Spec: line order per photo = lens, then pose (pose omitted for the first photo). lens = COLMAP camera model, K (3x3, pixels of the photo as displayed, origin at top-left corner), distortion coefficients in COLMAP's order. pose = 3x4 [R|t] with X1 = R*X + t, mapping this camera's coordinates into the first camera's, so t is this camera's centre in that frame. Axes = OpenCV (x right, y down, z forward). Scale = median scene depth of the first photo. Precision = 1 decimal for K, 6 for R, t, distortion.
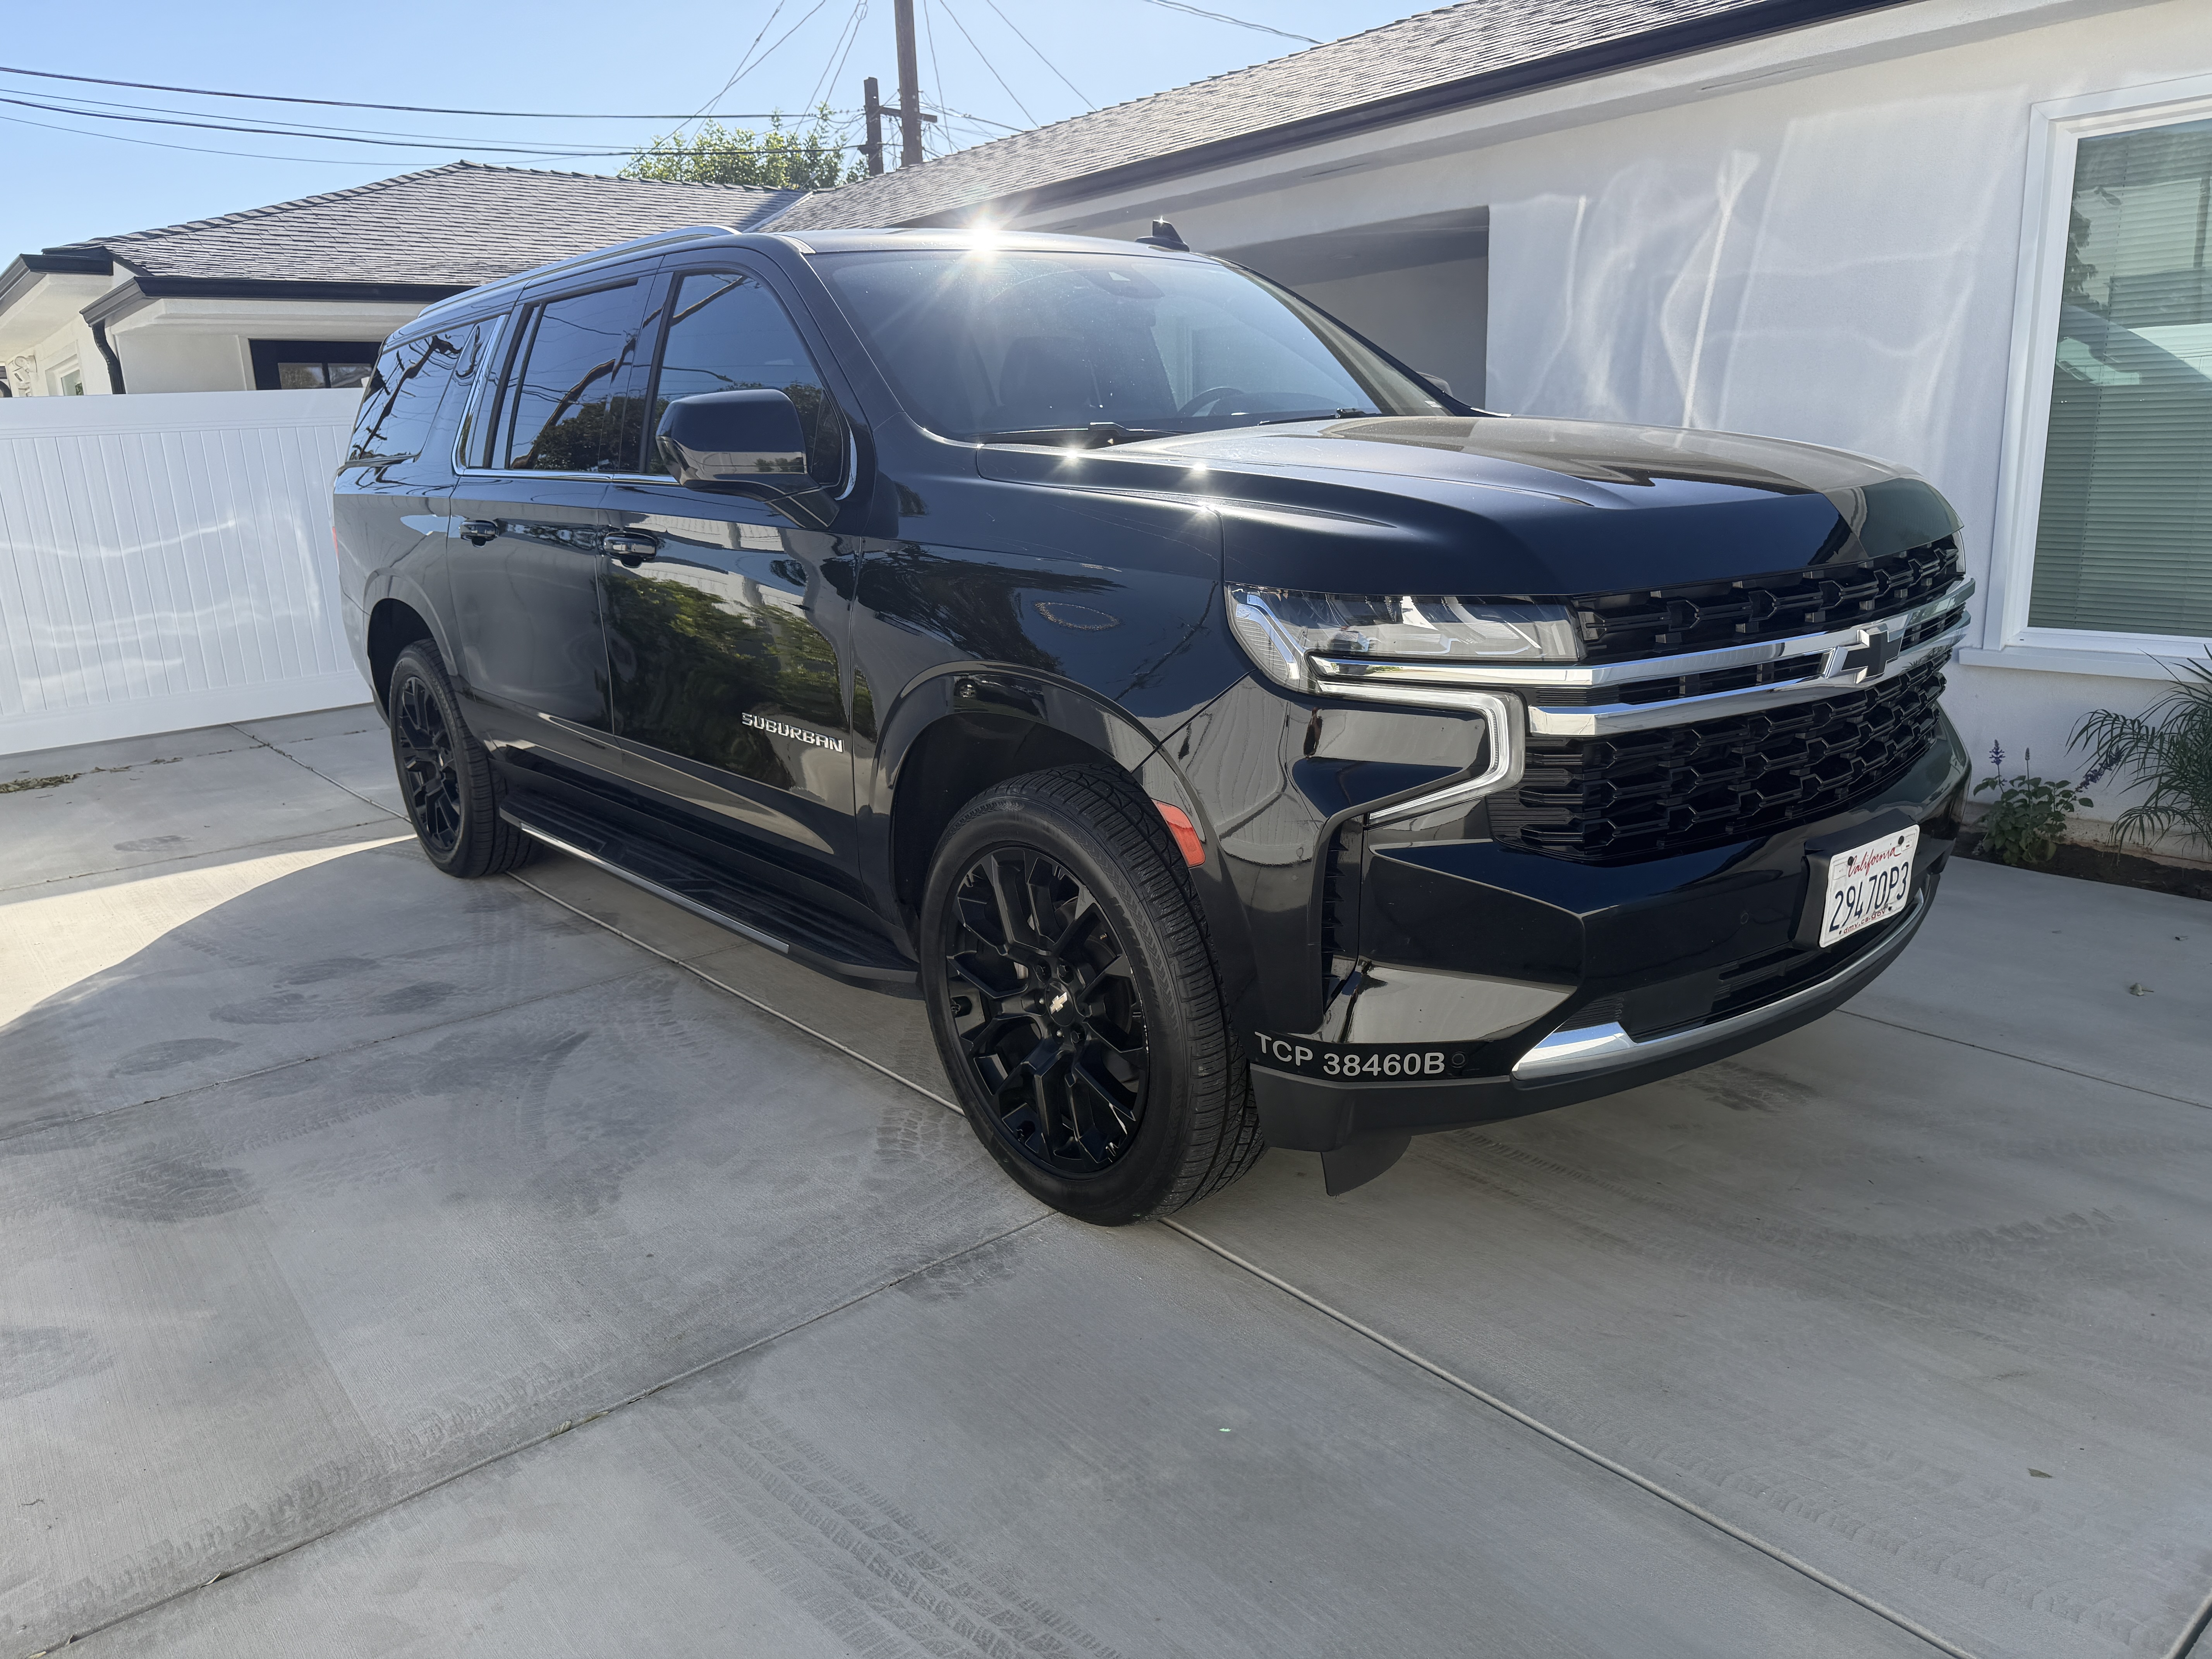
lens RADIAL K [[1571.1, 0, 1106.0], [0, 1571.1, 829.5], [0, 0, 1]] dist [-0.003686, -0.007720]
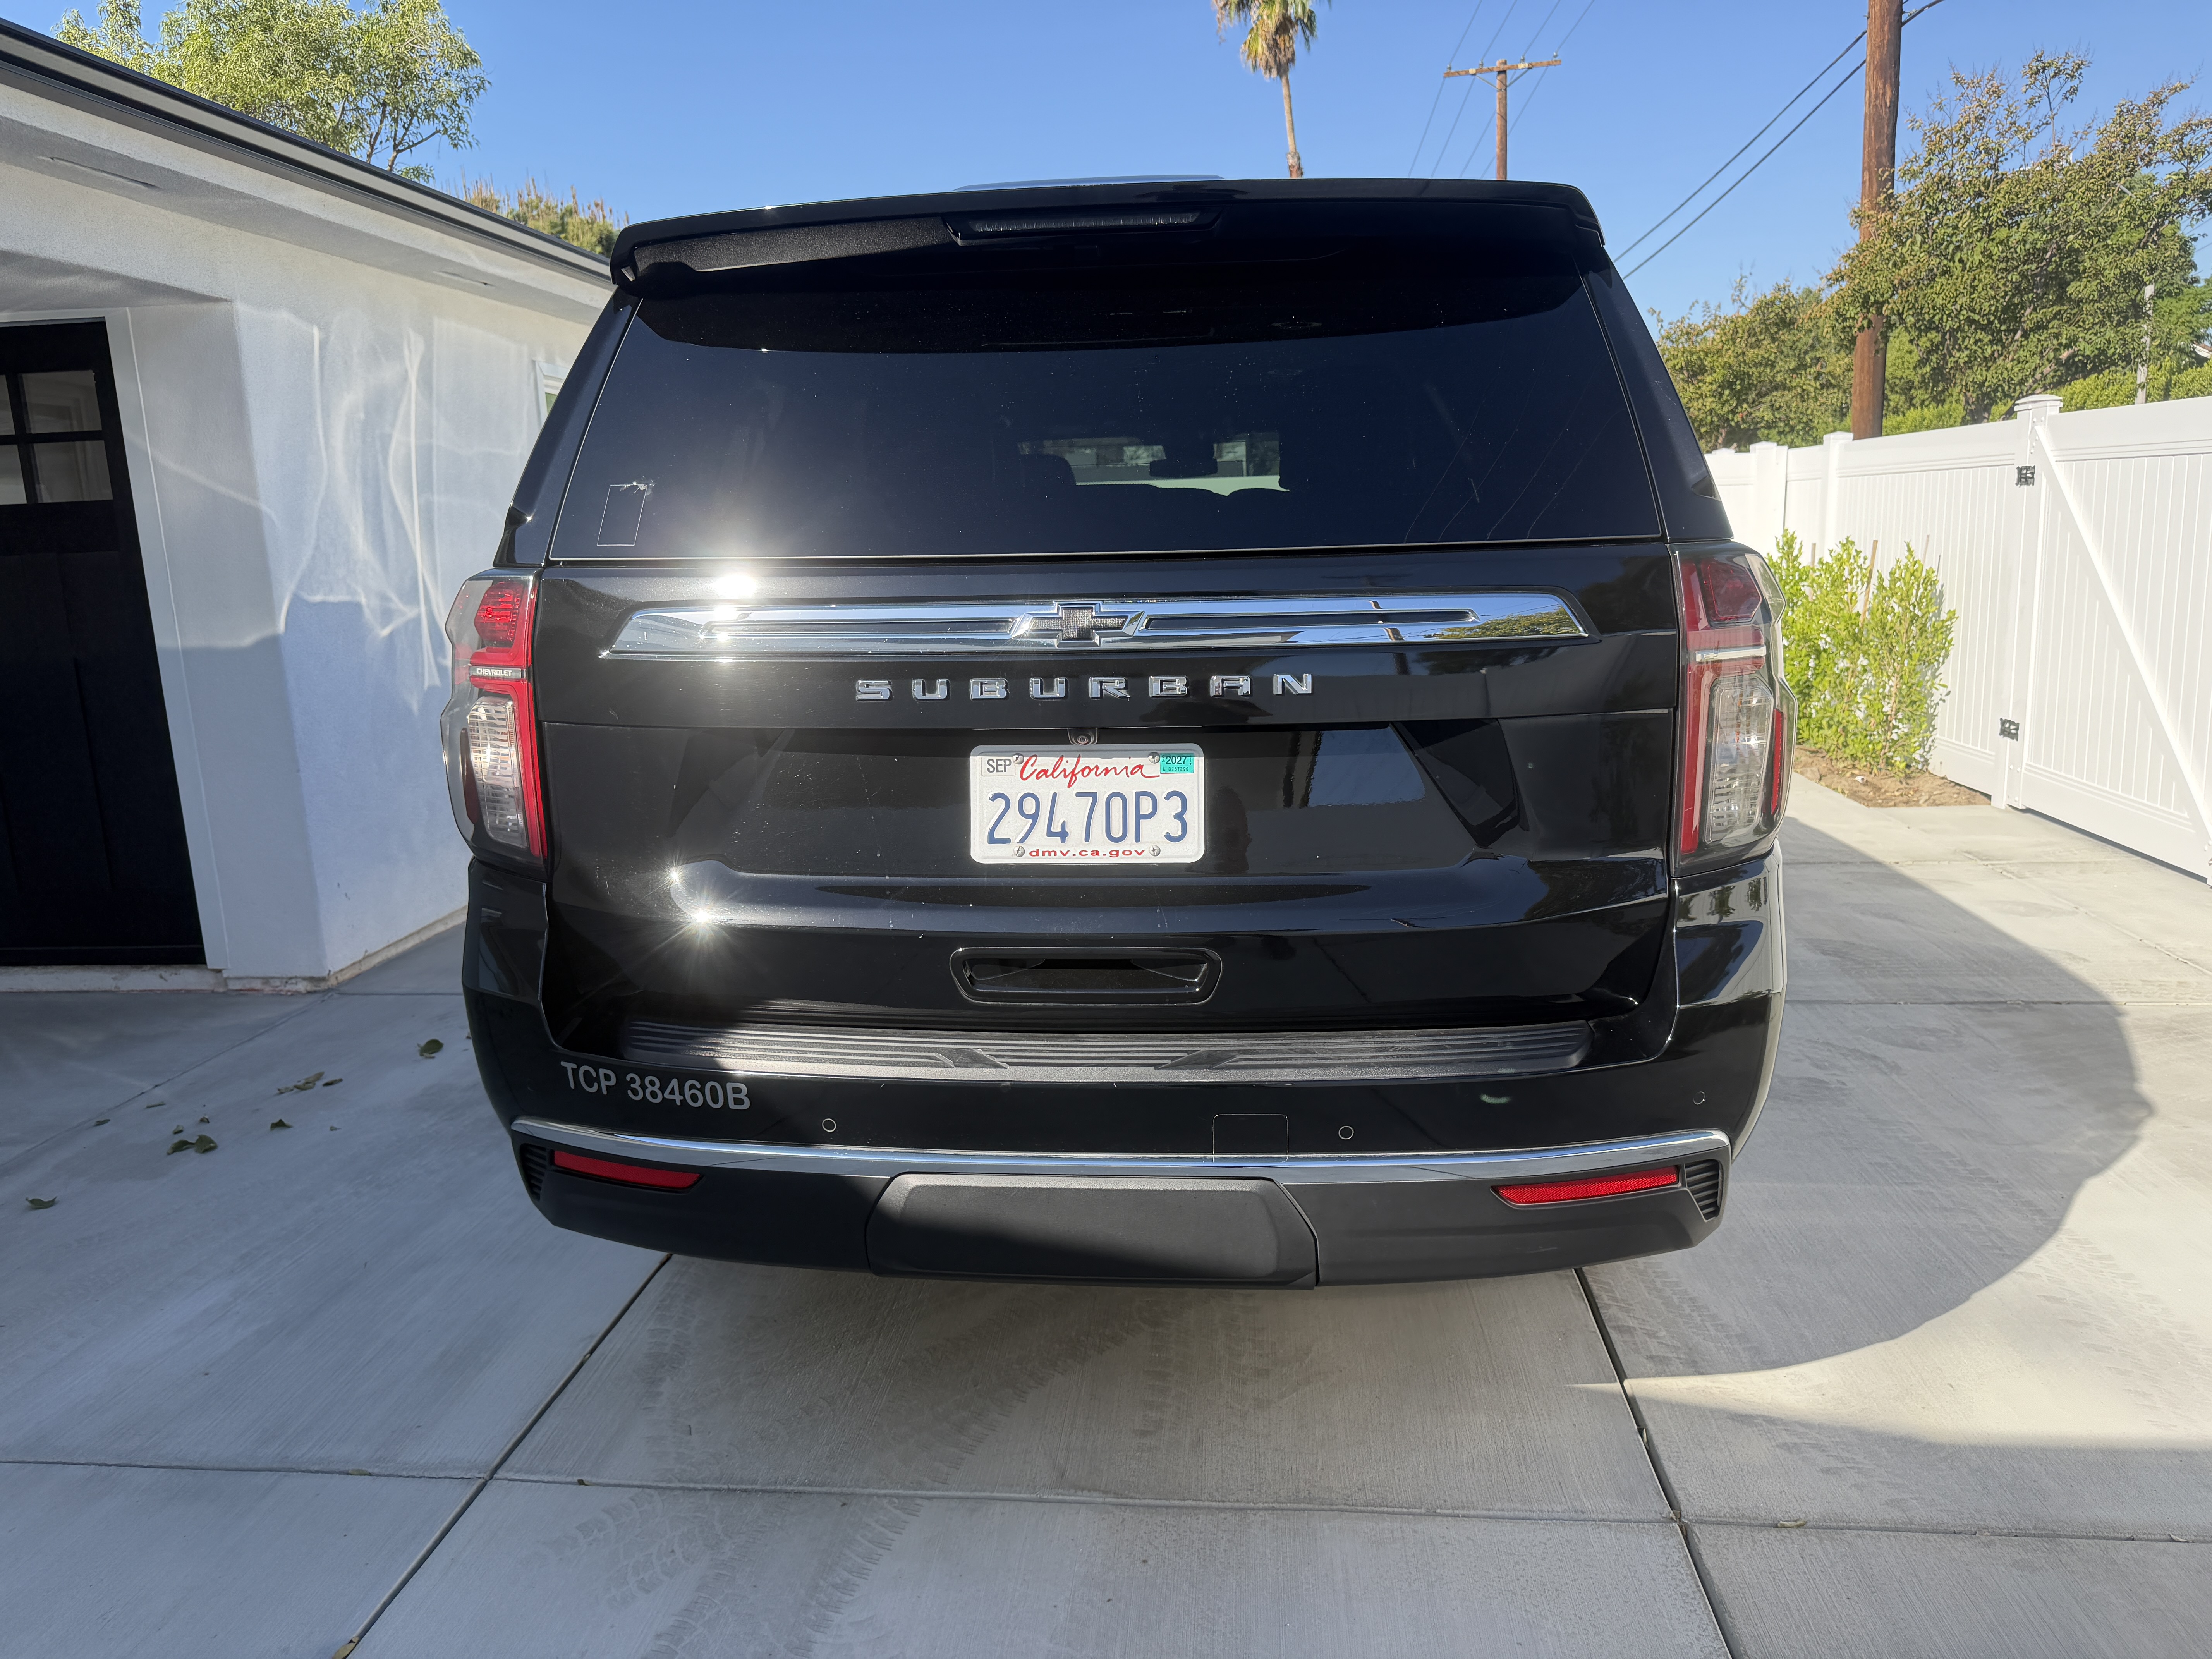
lens RADIAL K [[1589.9, 0, 1104.9], [0, 1589.9, 790.0], [0, 0, 1]] dist [0.011602, 0.000521]
pose [[-0.706008, -0.053305, 0.706195, -0.813333], [0.224179, 0.929065, 0.294247, -0.404027], [-0.671786, 0.366055, -0.643978, 1.702361]]
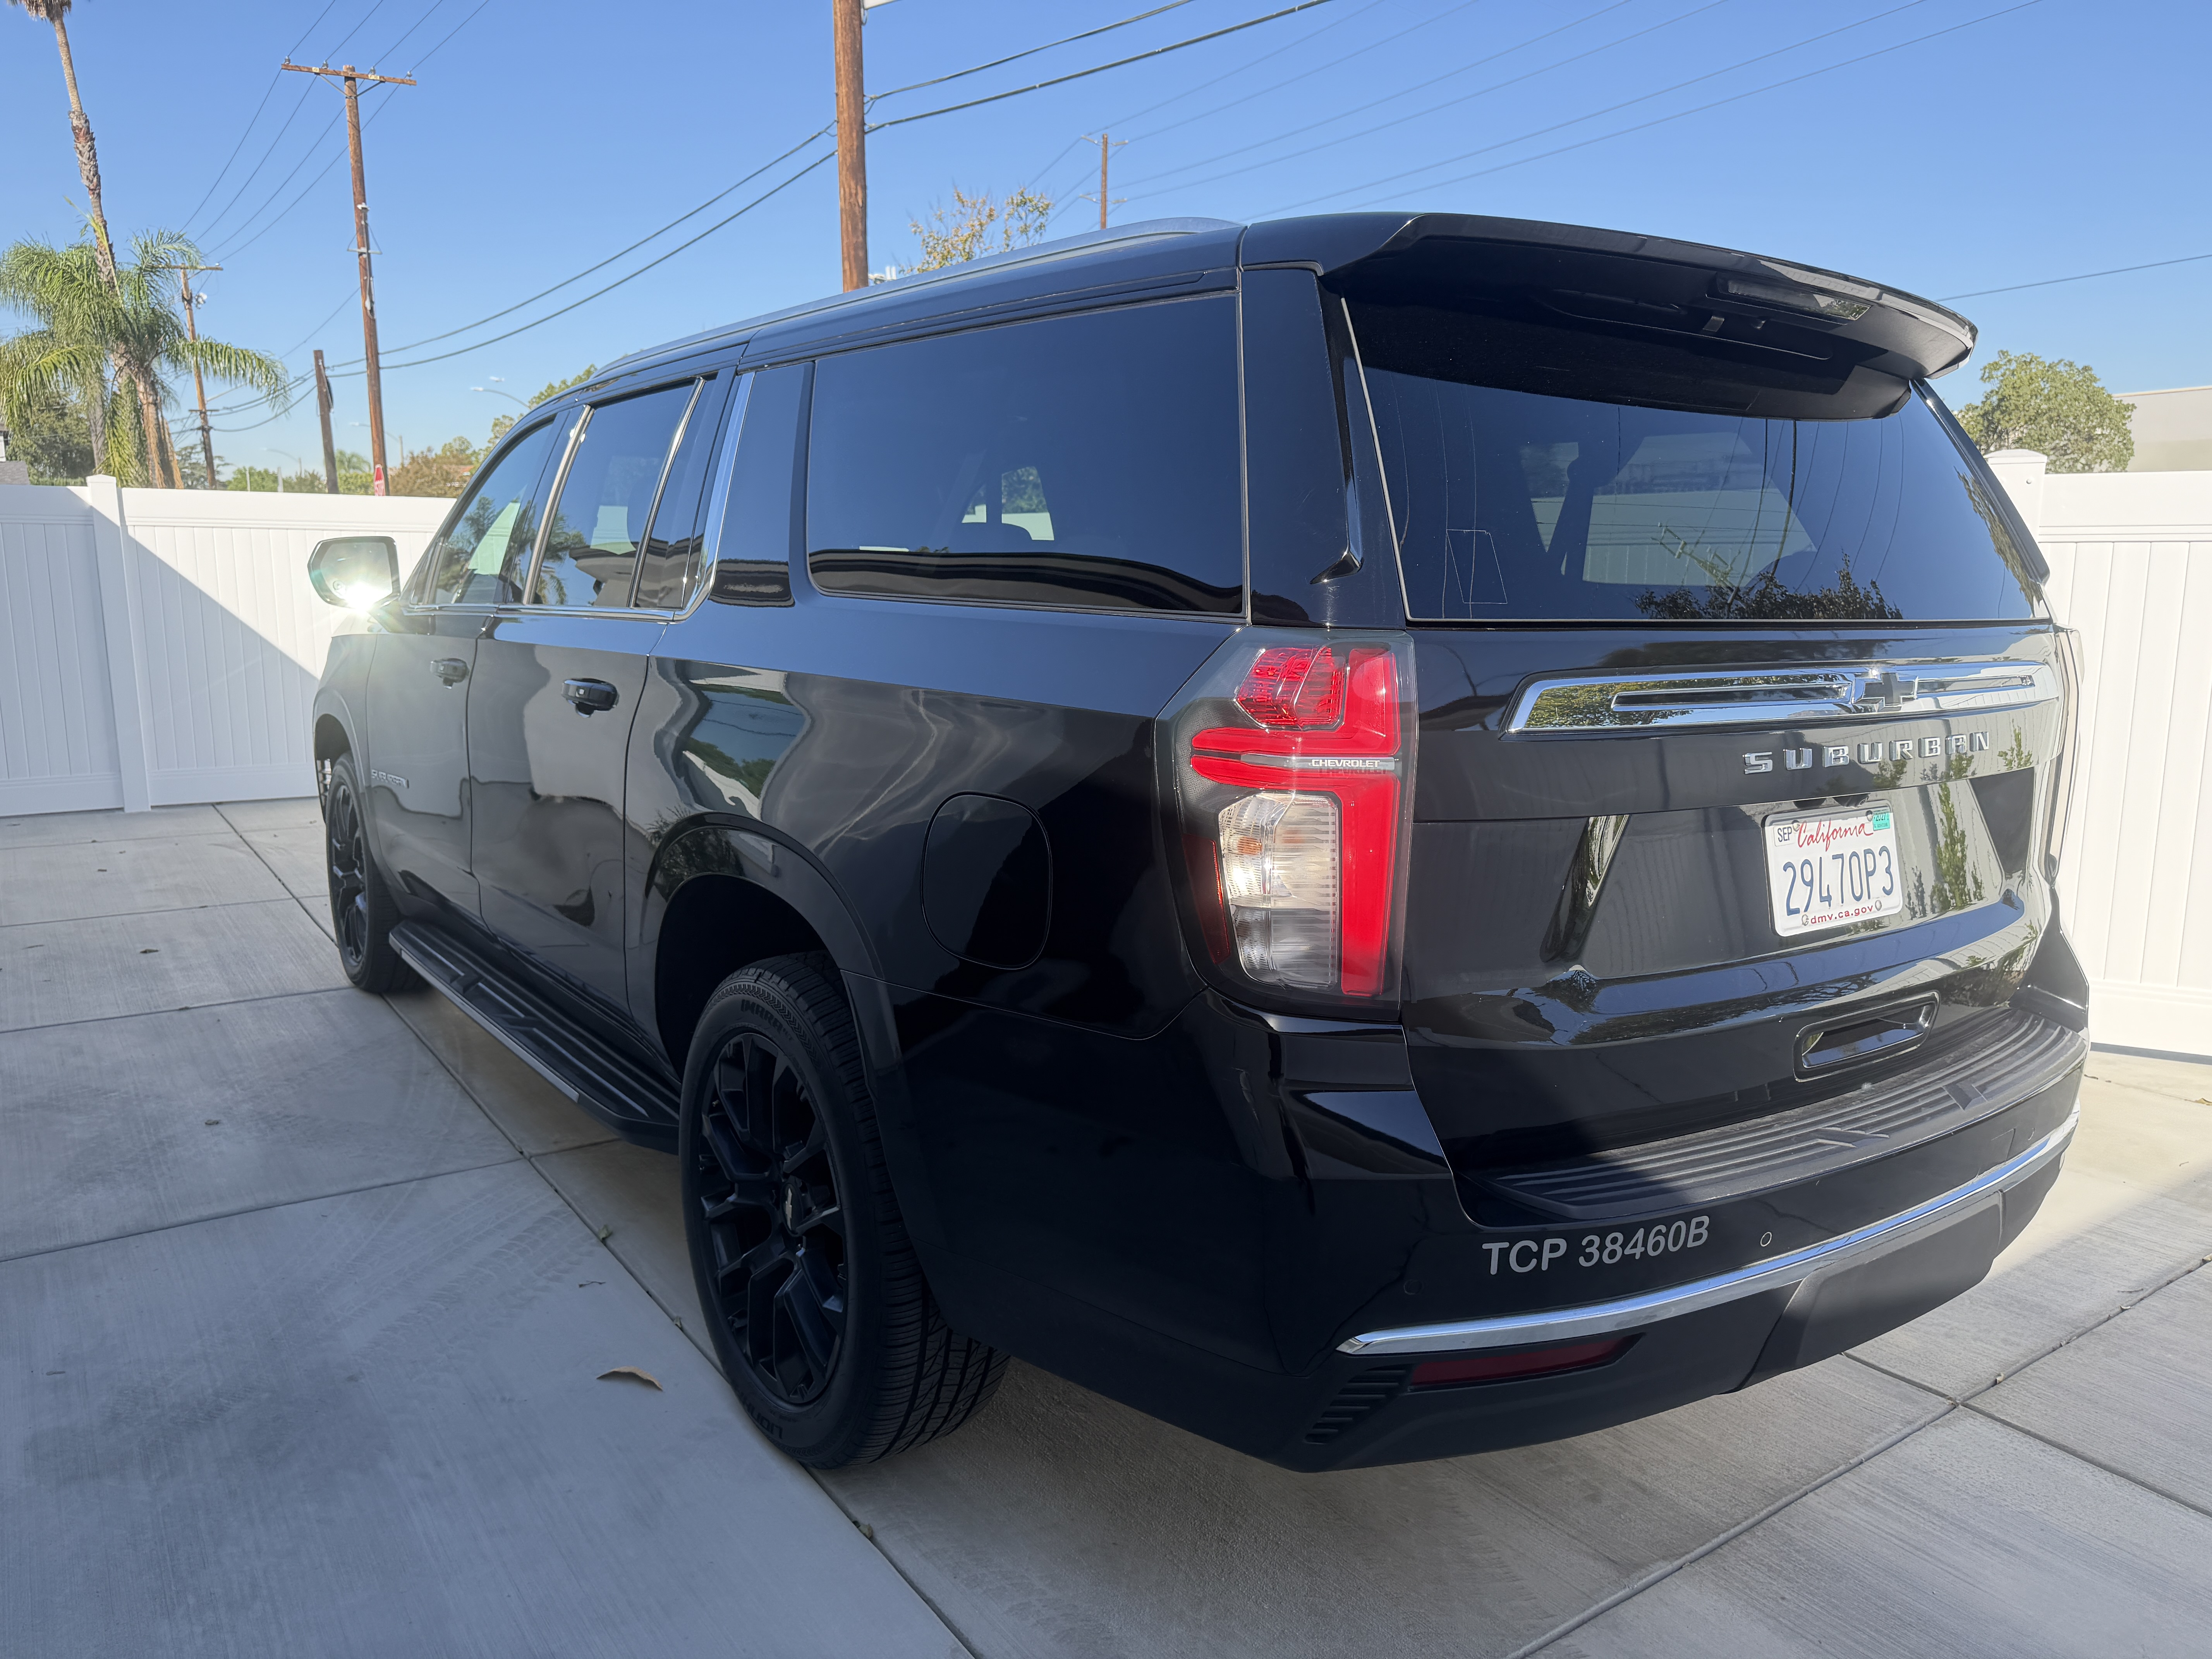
lens RADIAL K [[1568.6, 0, 994.7], [0, 1568.6, 831.3], [0, 0, 1]] dist [0.049237, -0.031602]
pose [[-0.994601, 0.012760, 0.102985, -0.305885], [0.052593, 0.917498, 0.394248, -0.468211], [-0.089458, 0.397536, -0.913216, 1.846033]]
